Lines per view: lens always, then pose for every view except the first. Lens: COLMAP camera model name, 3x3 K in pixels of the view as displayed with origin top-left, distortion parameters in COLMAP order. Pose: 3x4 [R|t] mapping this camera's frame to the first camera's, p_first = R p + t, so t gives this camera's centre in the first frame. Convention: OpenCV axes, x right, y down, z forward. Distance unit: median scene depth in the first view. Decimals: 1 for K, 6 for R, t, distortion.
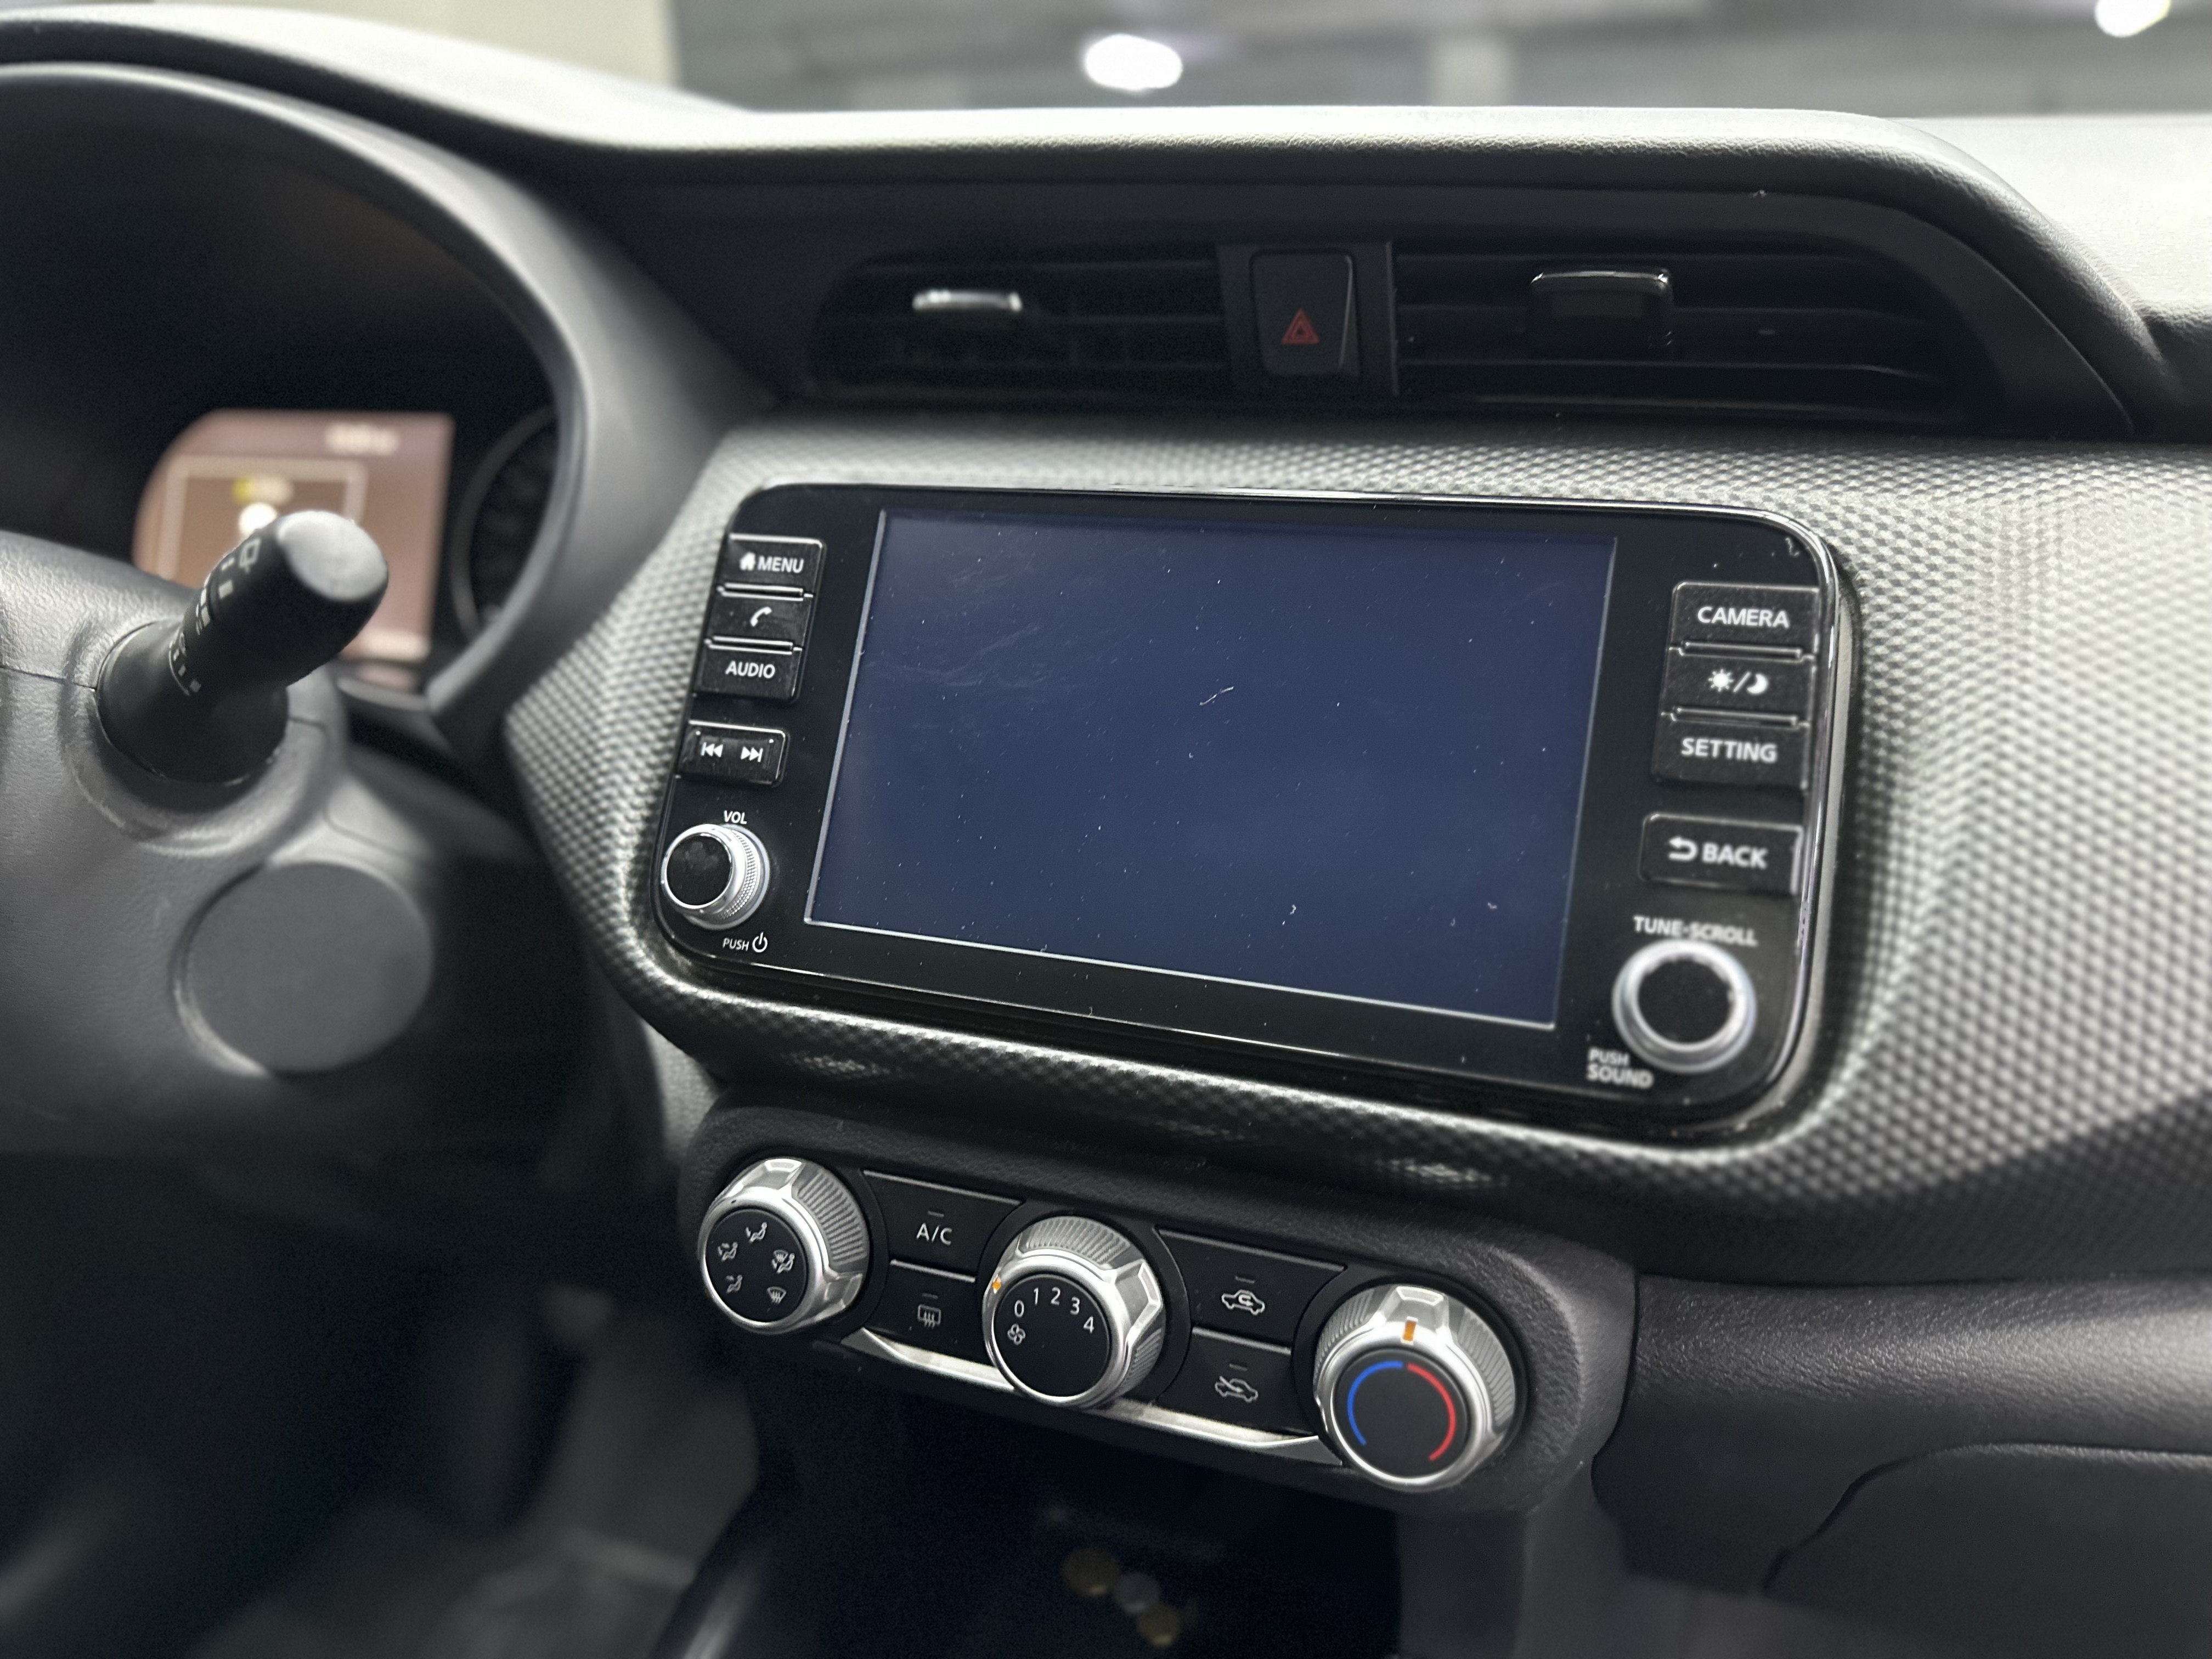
lens RADIAL K [[1652.5, 0, 1106.0], [0, 1652.5, 829.5], [0, 0, 1]] dist [0.075740, -0.113473]
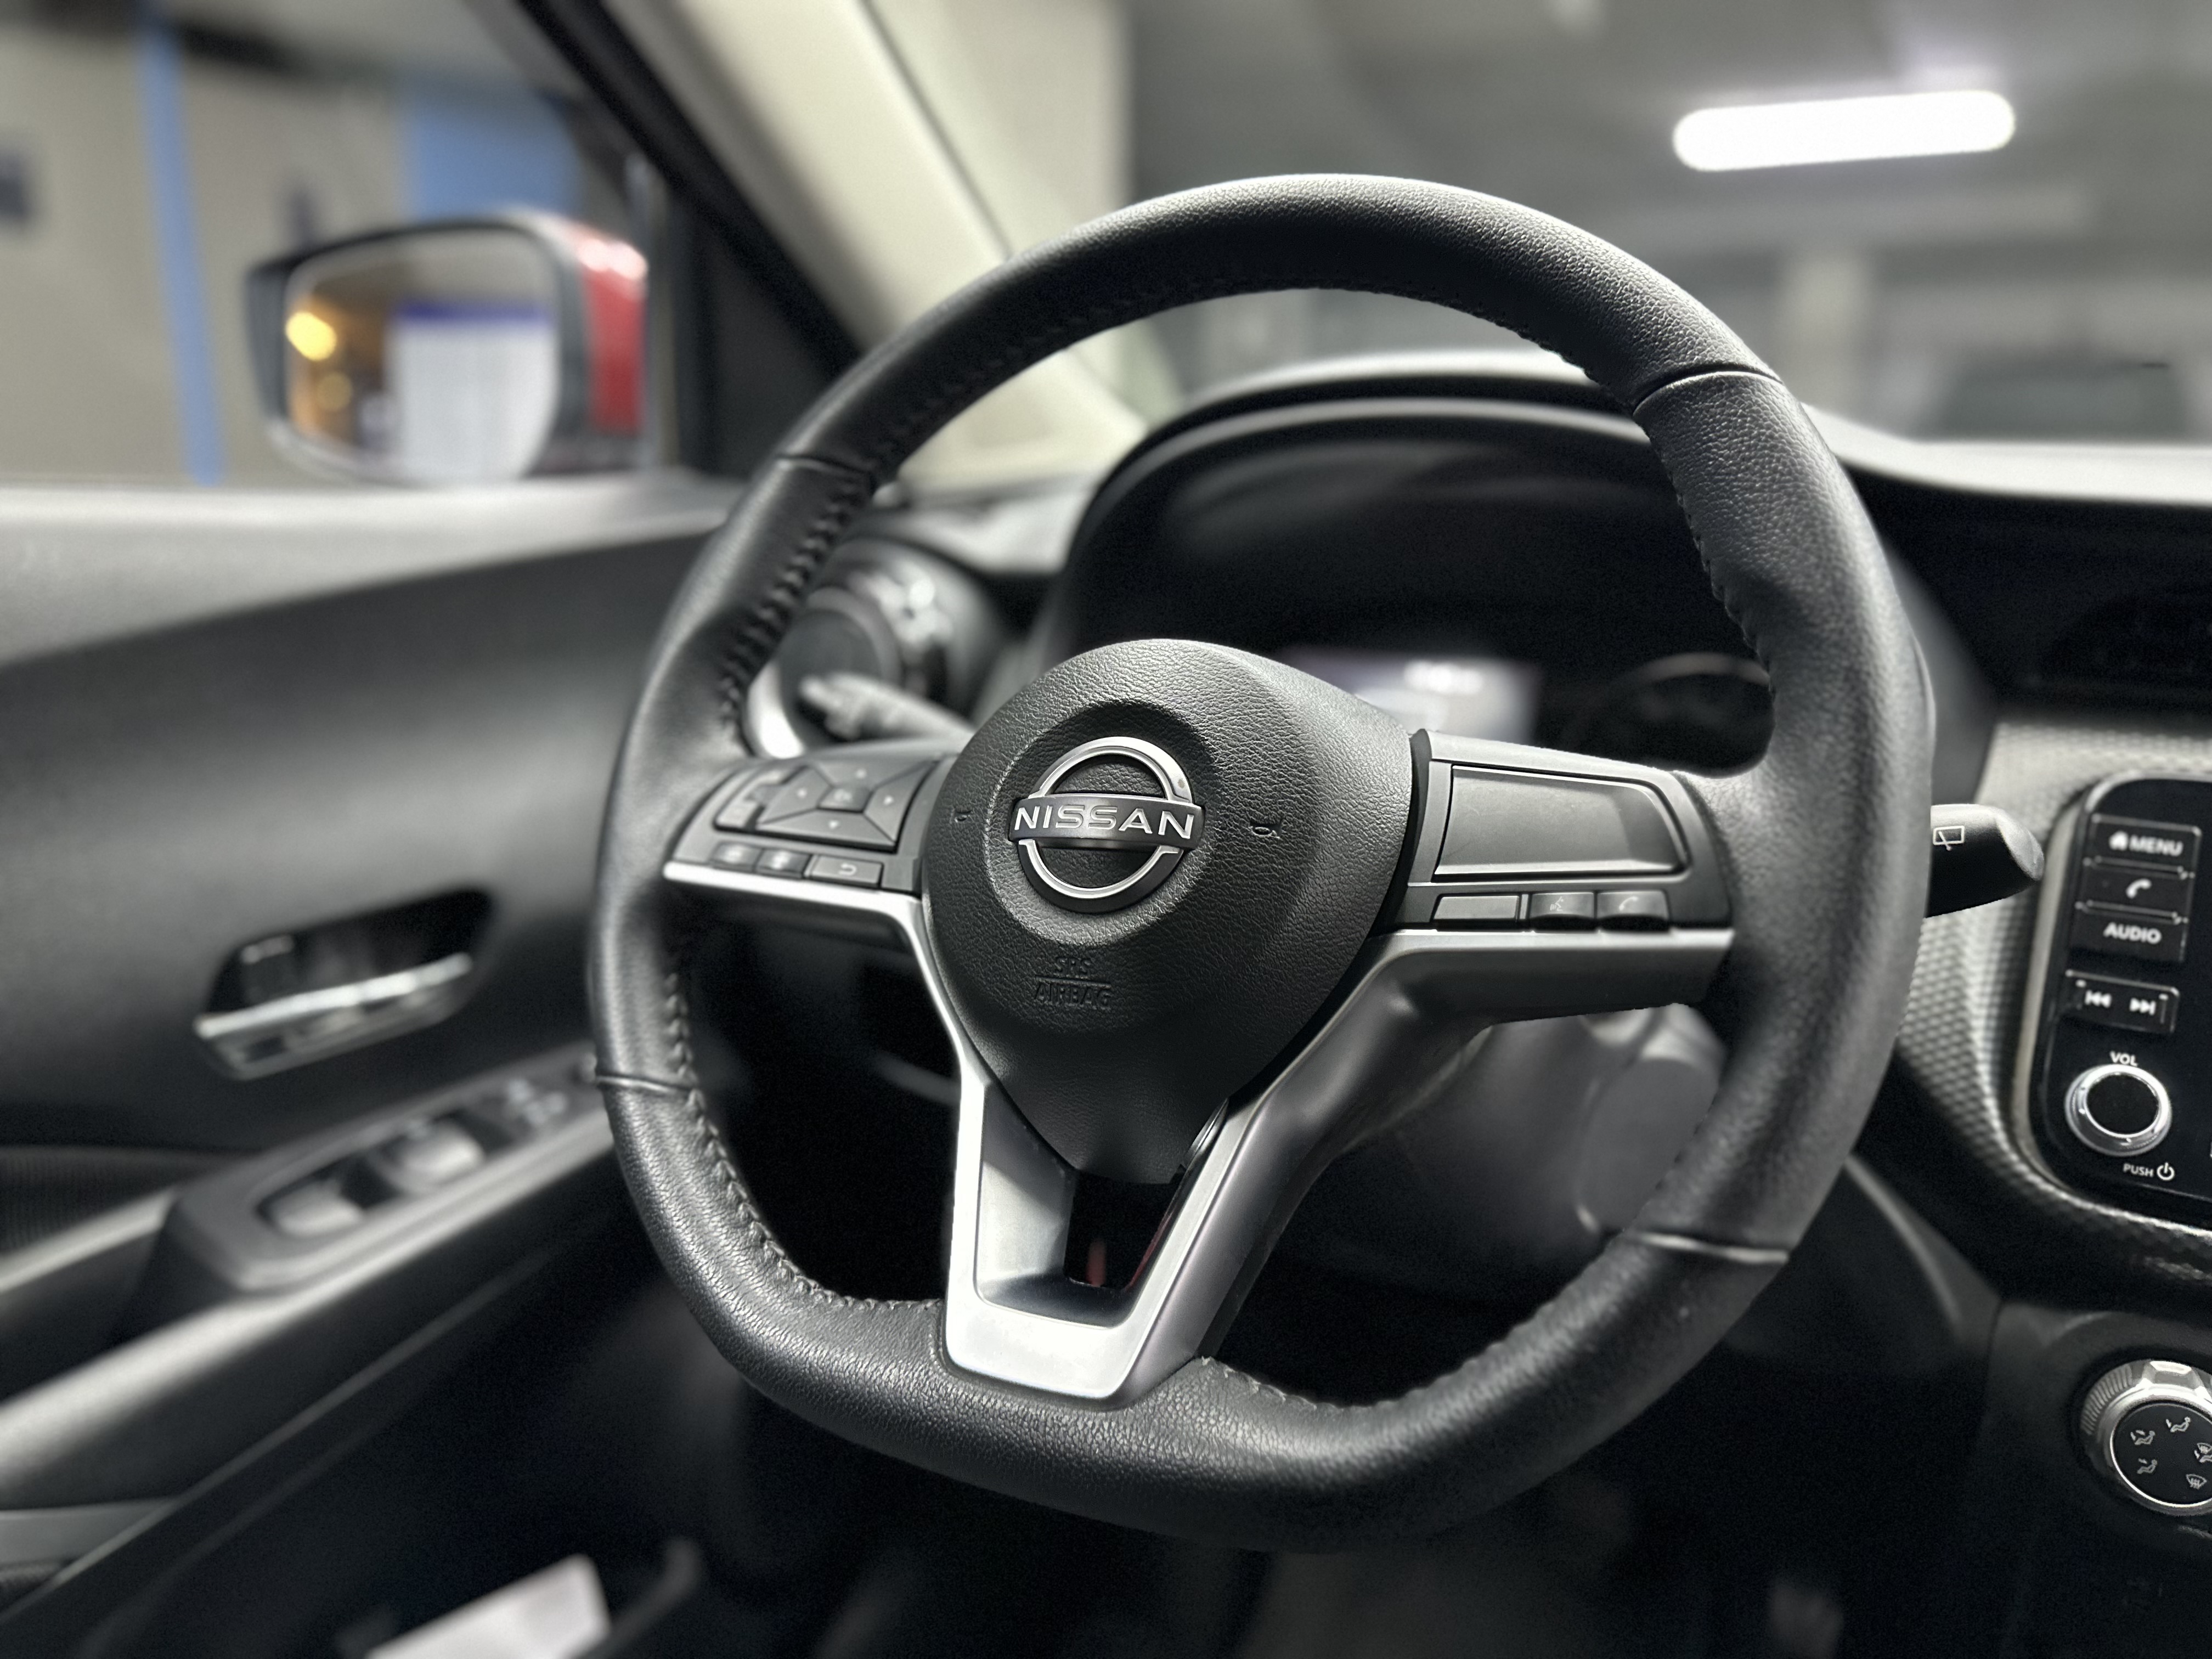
lens RADIAL K [[1640.0, 0, 1106.0], [0, 1640.0, 829.5], [0, 0, 1]] dist [-0.000014, -0.040156]
pose [[0.979116, 0.074795, -0.189043, -0.769991], [-0.095249, 0.990262, -0.101530, 0.018297], [0.179608, 0.117416, 0.976706, -0.284774]]
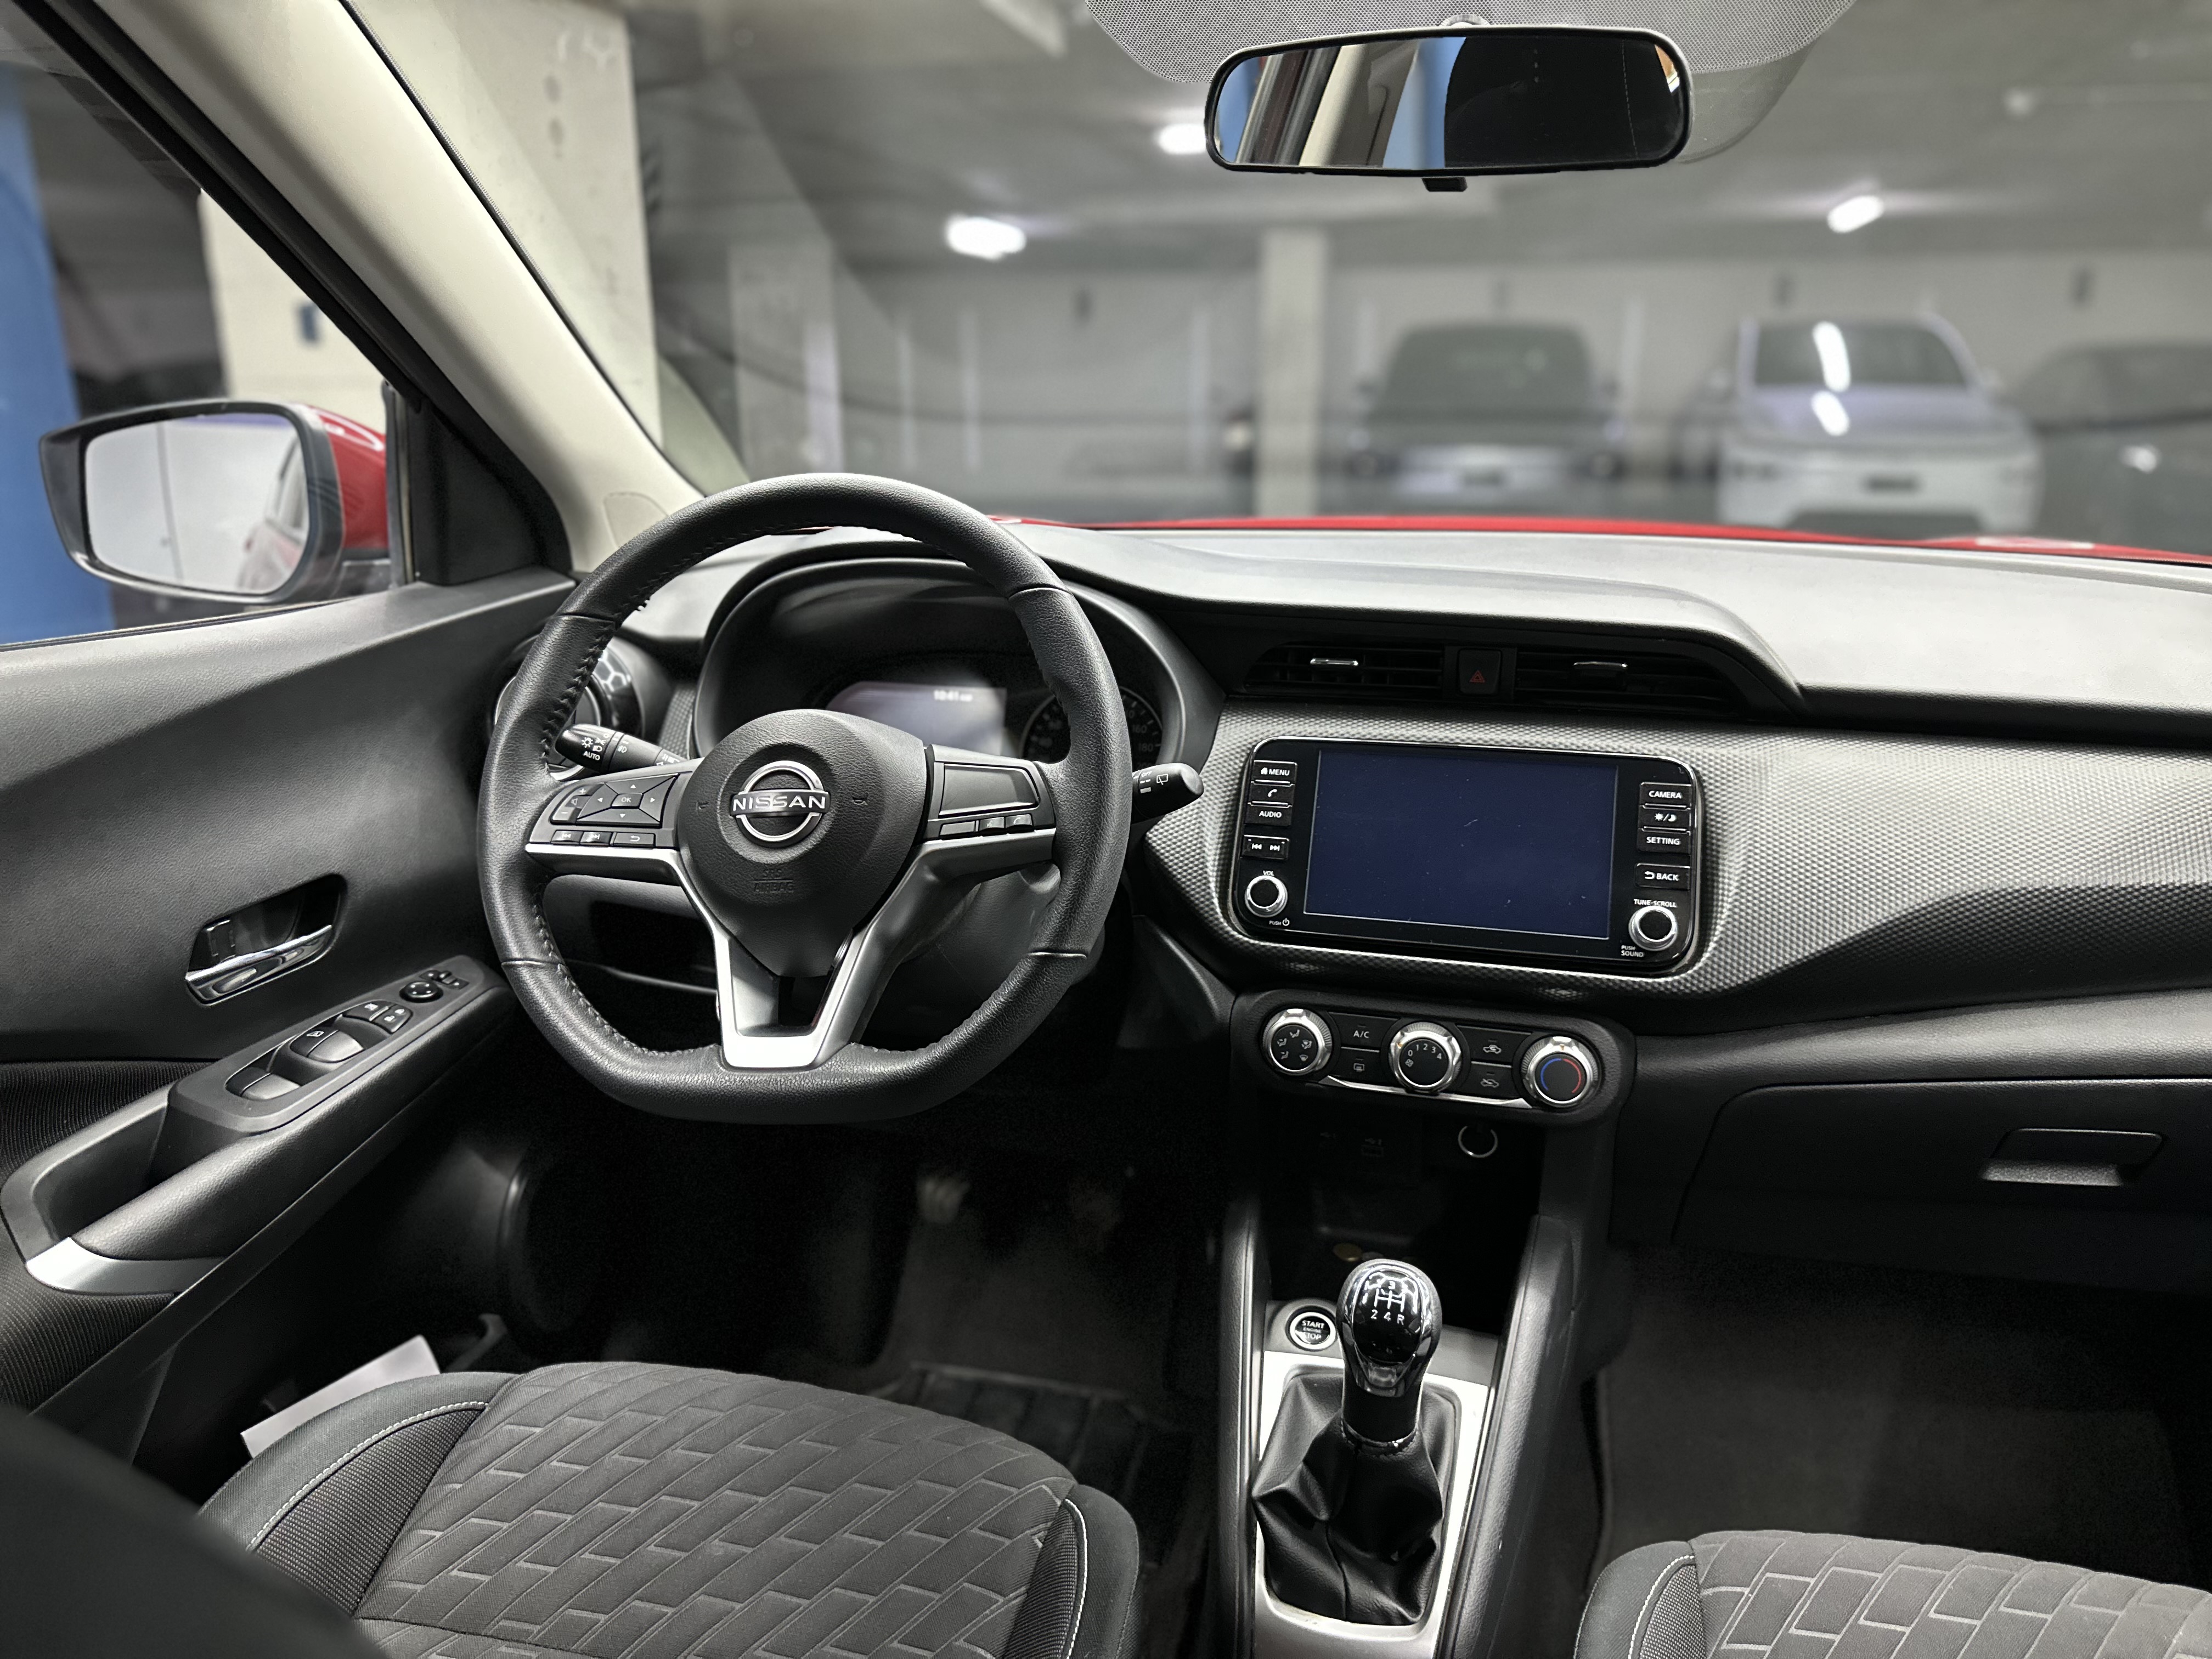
lens RADIAL K [[1518.4, 0, 1106.0], [0, 1518.4, 829.5], [0, 0, 1]] dist [0.064961, -0.084638]
pose [[0.995936, -0.007523, 0.089752, -0.719297], [0.014590, 0.996820, -0.078345, 0.109988], [-0.088878, 0.079336, 0.992878, -1.344760]]
